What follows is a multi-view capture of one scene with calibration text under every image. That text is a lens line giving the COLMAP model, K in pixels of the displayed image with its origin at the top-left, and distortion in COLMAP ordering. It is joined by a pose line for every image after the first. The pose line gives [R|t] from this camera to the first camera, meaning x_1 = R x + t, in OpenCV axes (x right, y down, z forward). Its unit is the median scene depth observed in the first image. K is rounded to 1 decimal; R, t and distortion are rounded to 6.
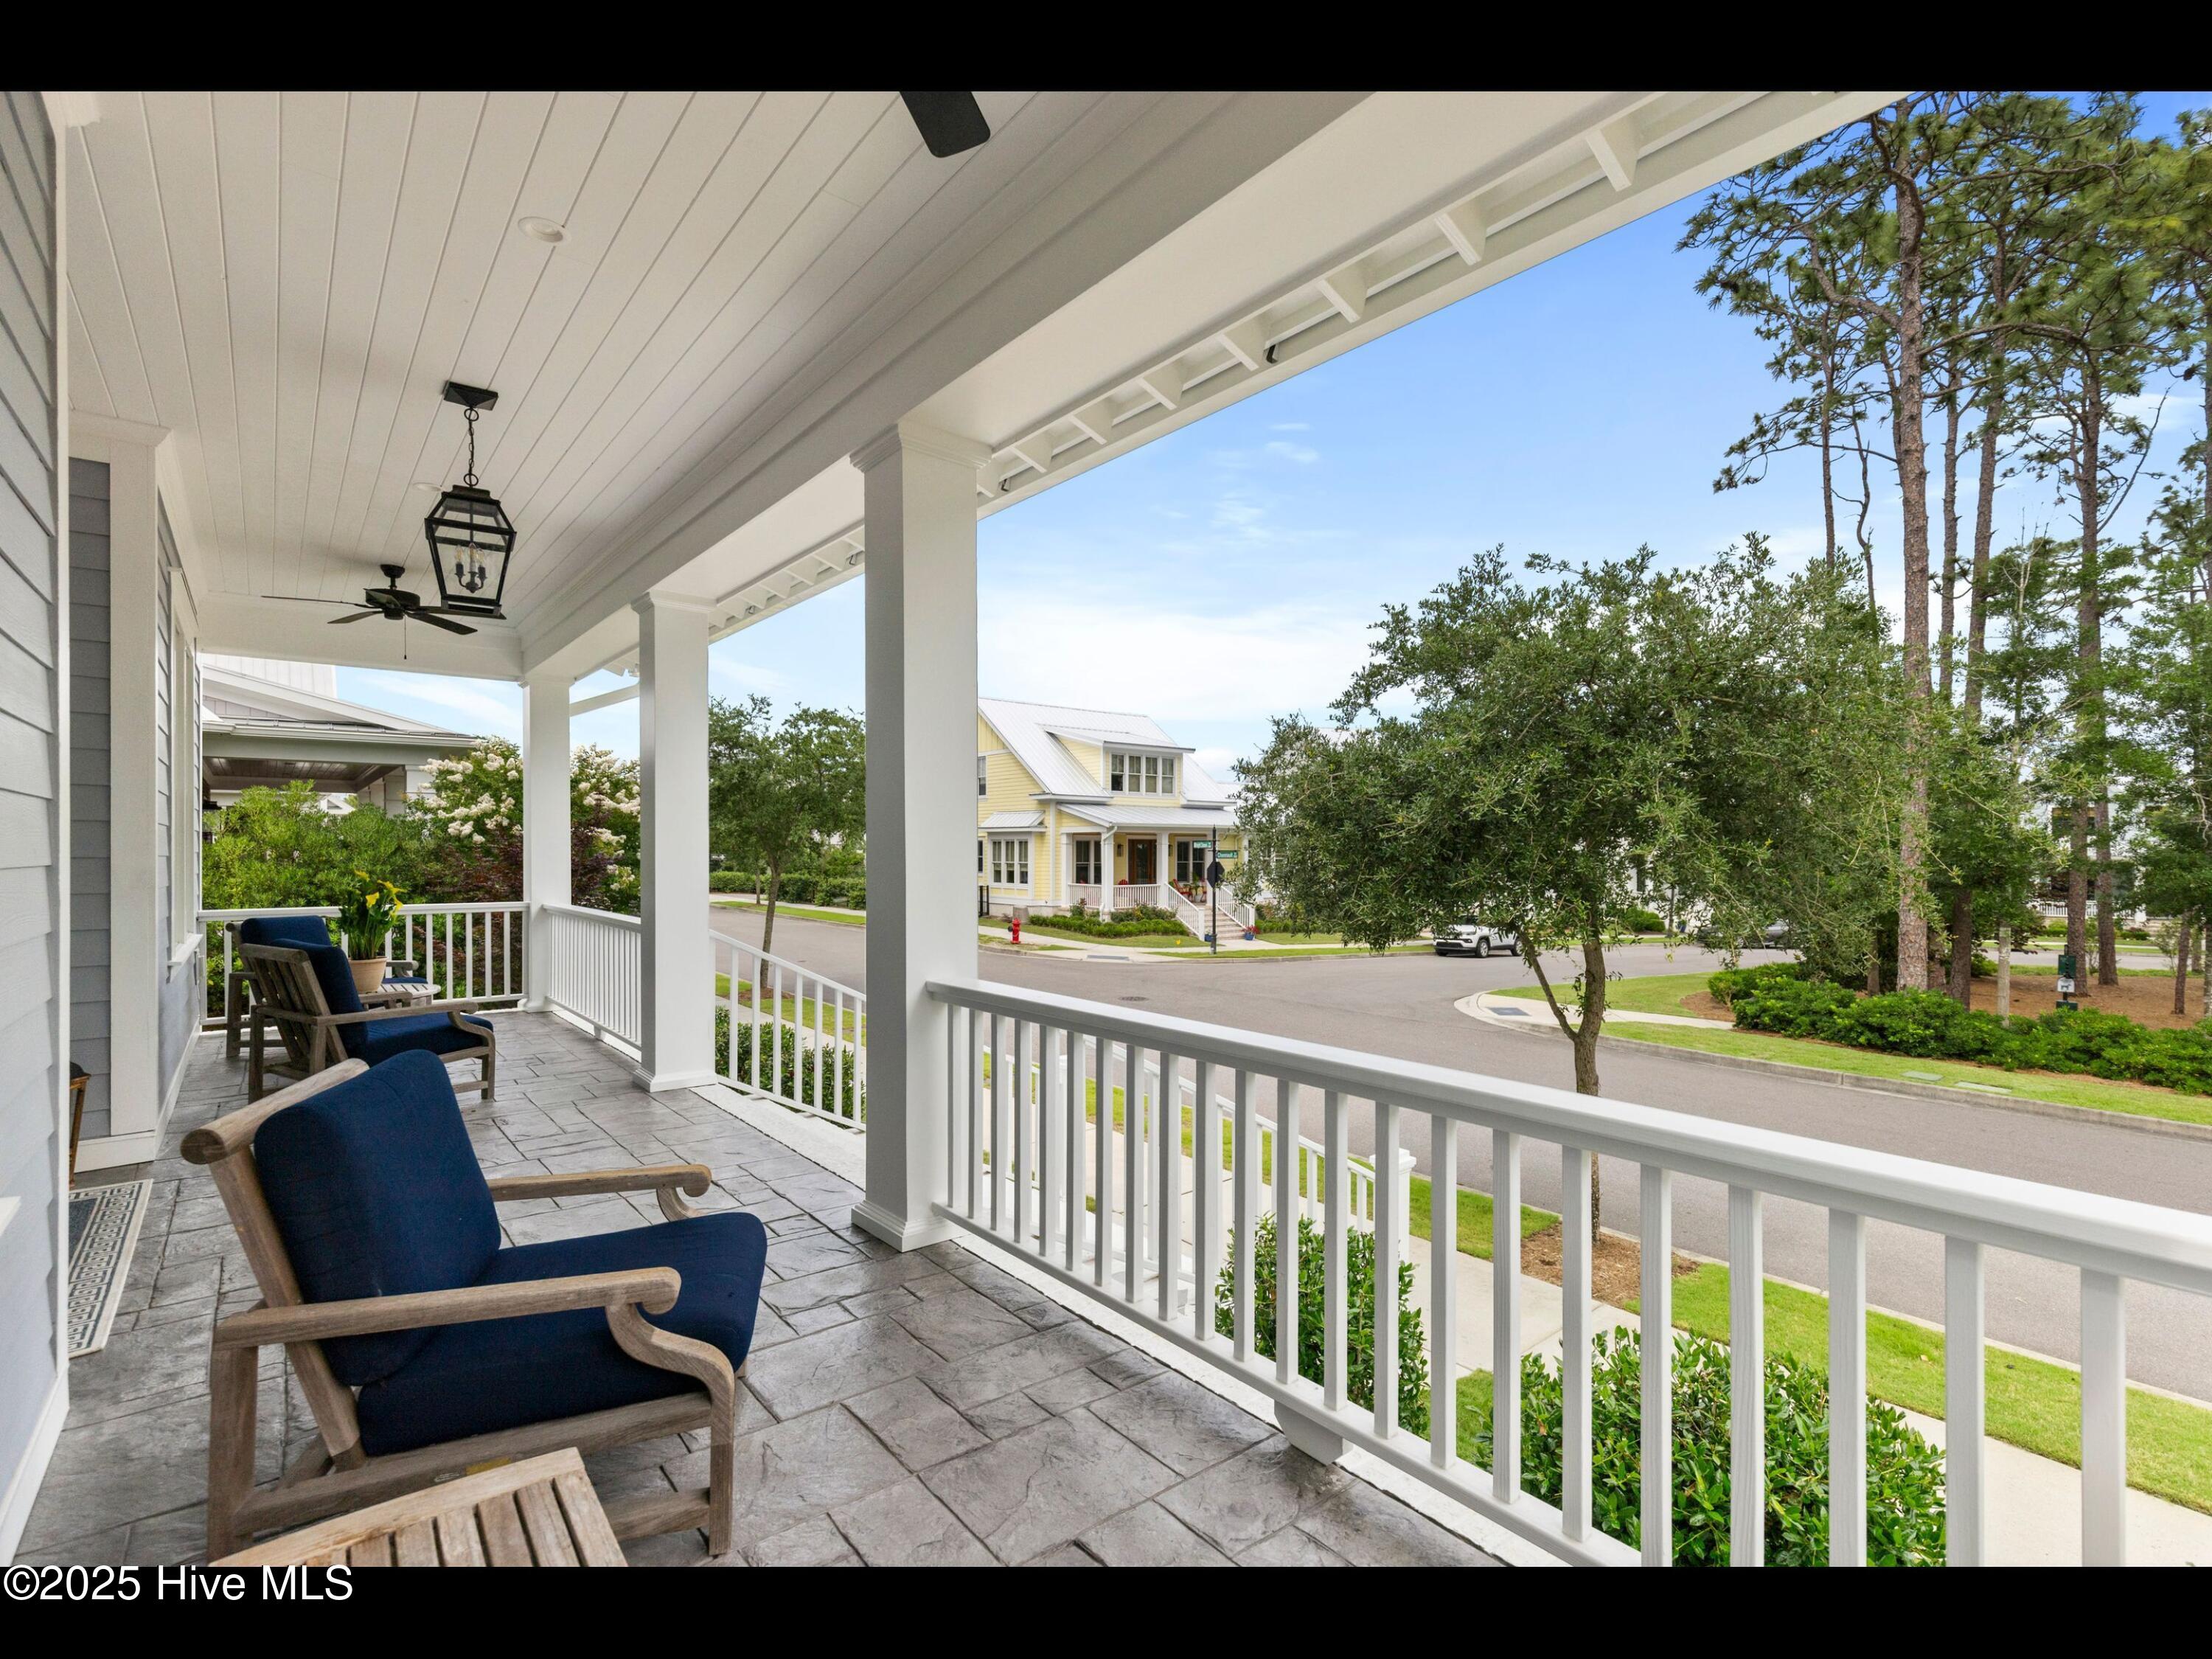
lens RADIAL K [[992.9, 0, 1098.2], [0, 992.9, 836.9], [0, 0, 1]] dist [0.000954, 0.000026]
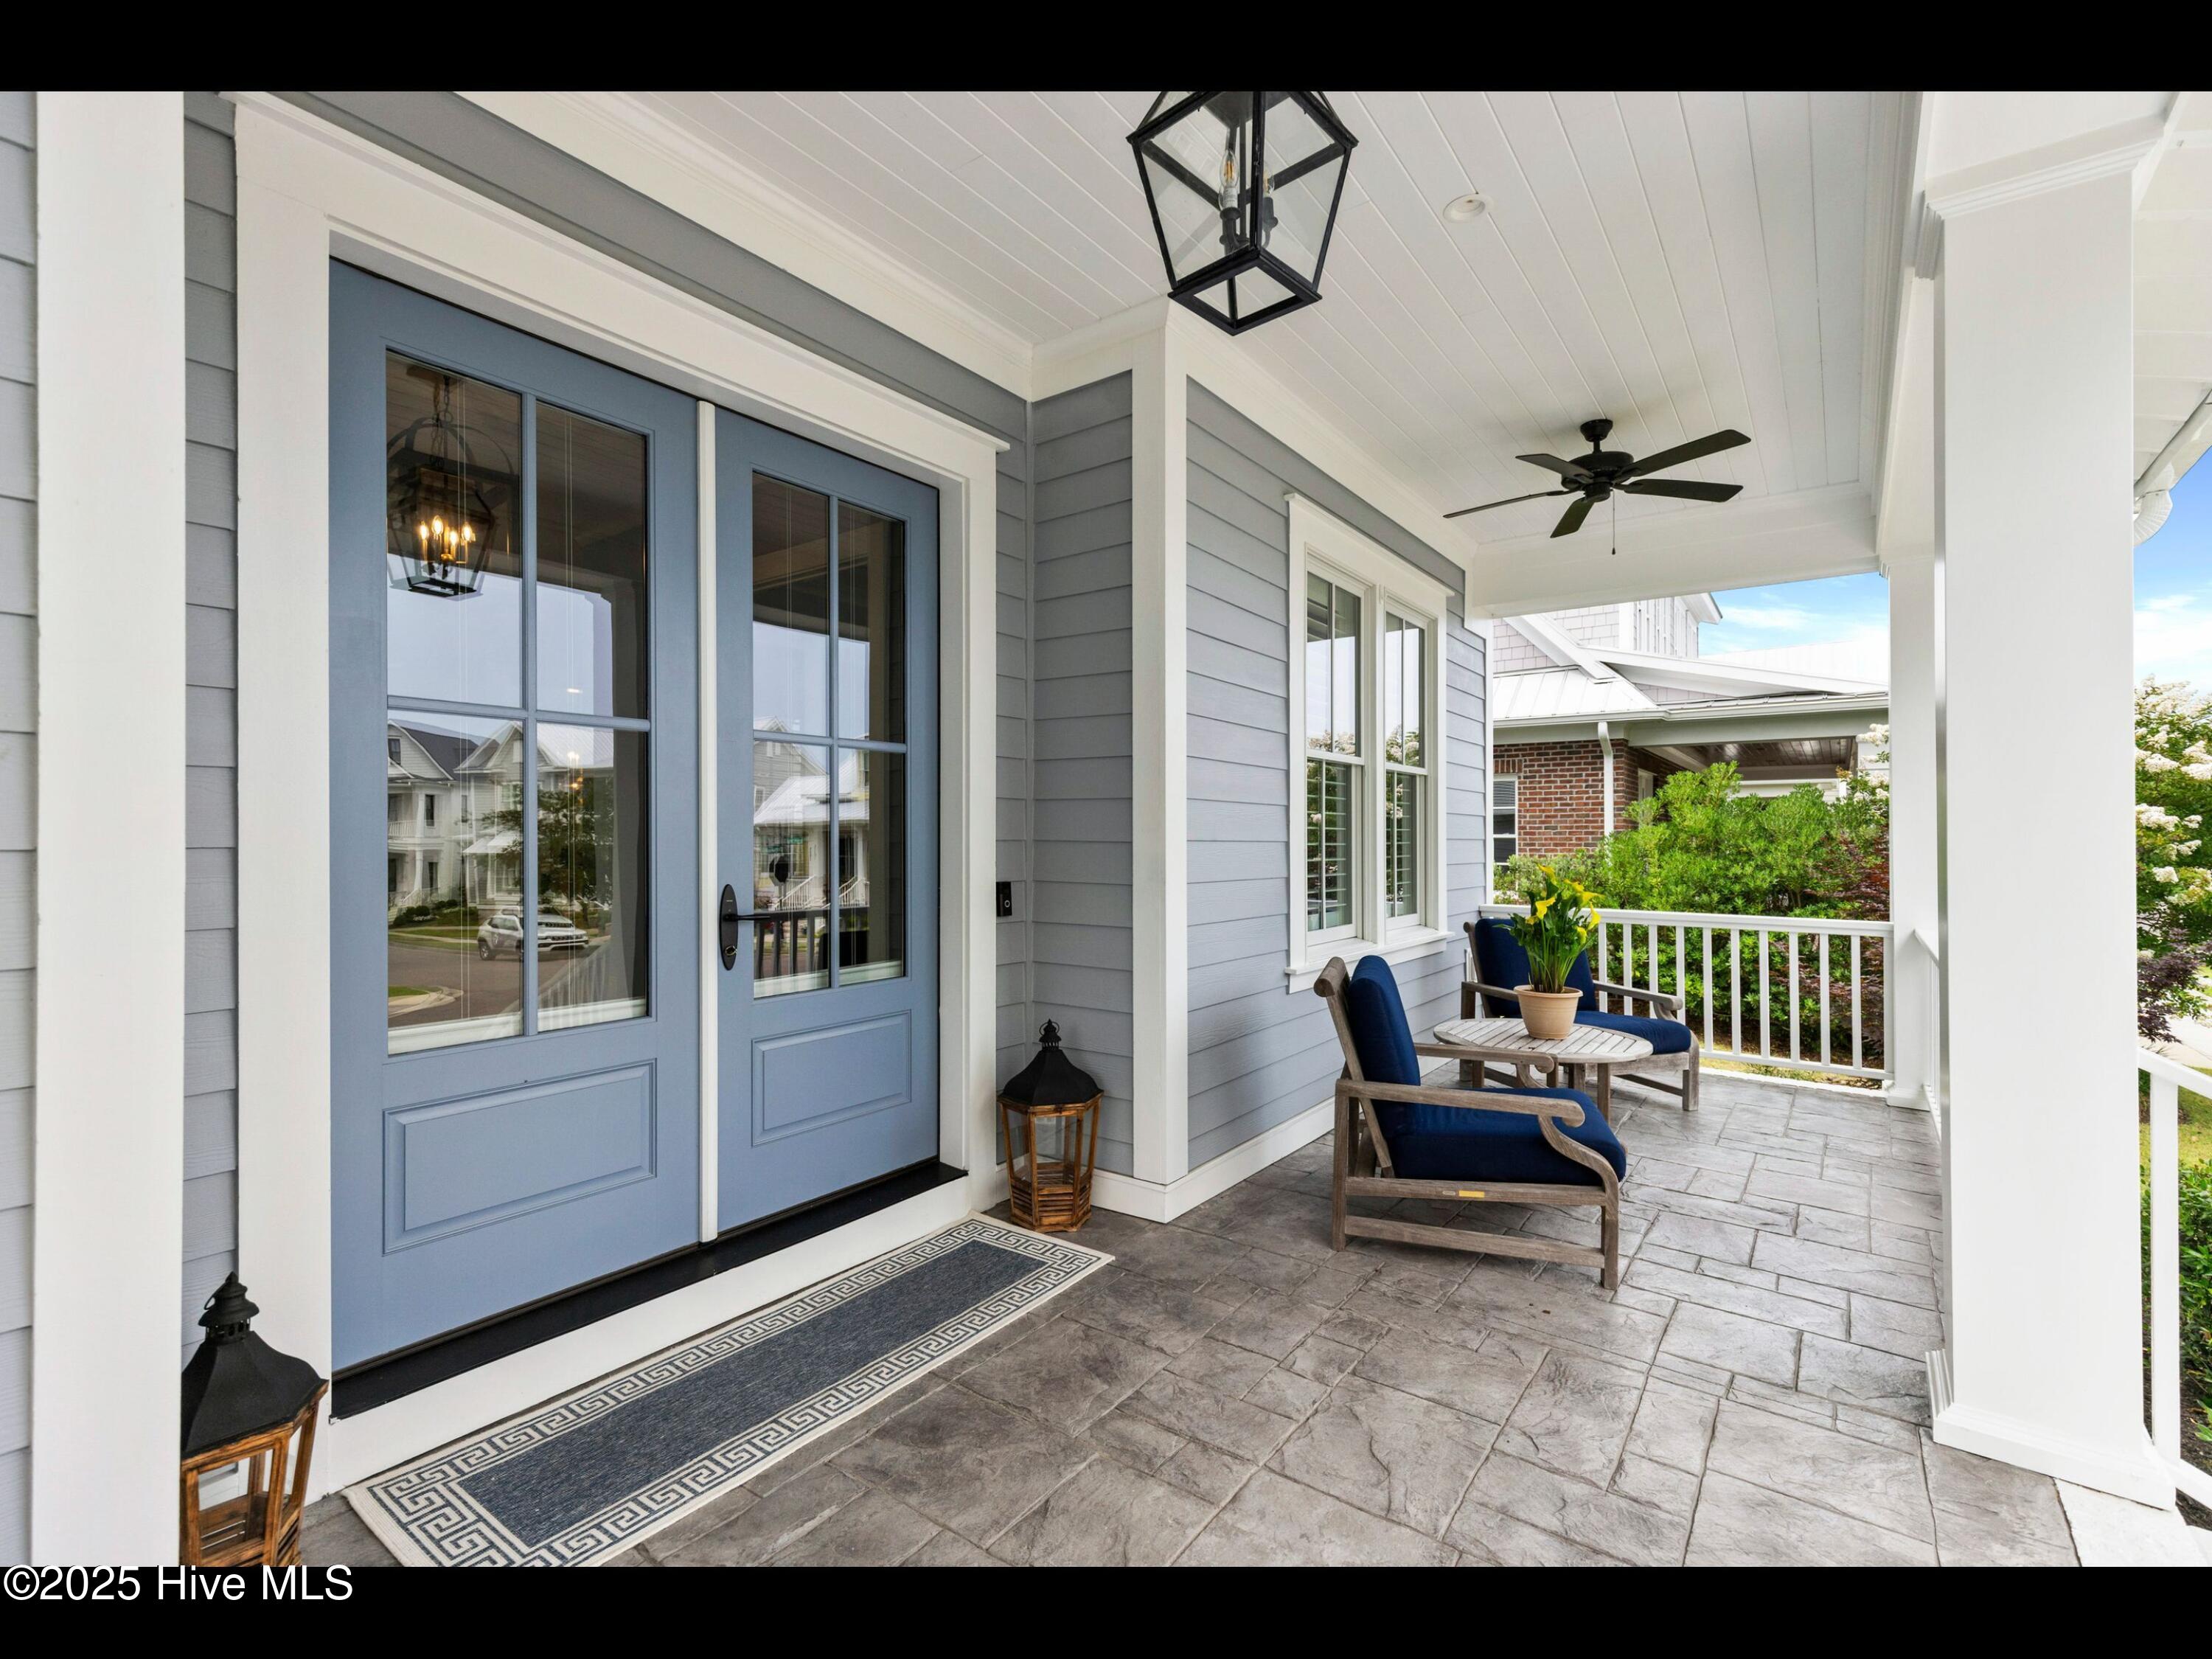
lens RADIAL K [[992.9, 0, 1098.2], [0, 992.9, 836.9], [0, 0, 1]] dist [0.000954, 0.000026]
pose [[0.231670, -0.000797, -0.972794, -0.092623], [0.008937, 0.999959, 0.001309, 0.007308], [0.972753, -0.008997, 0.231668, 0.382154]]
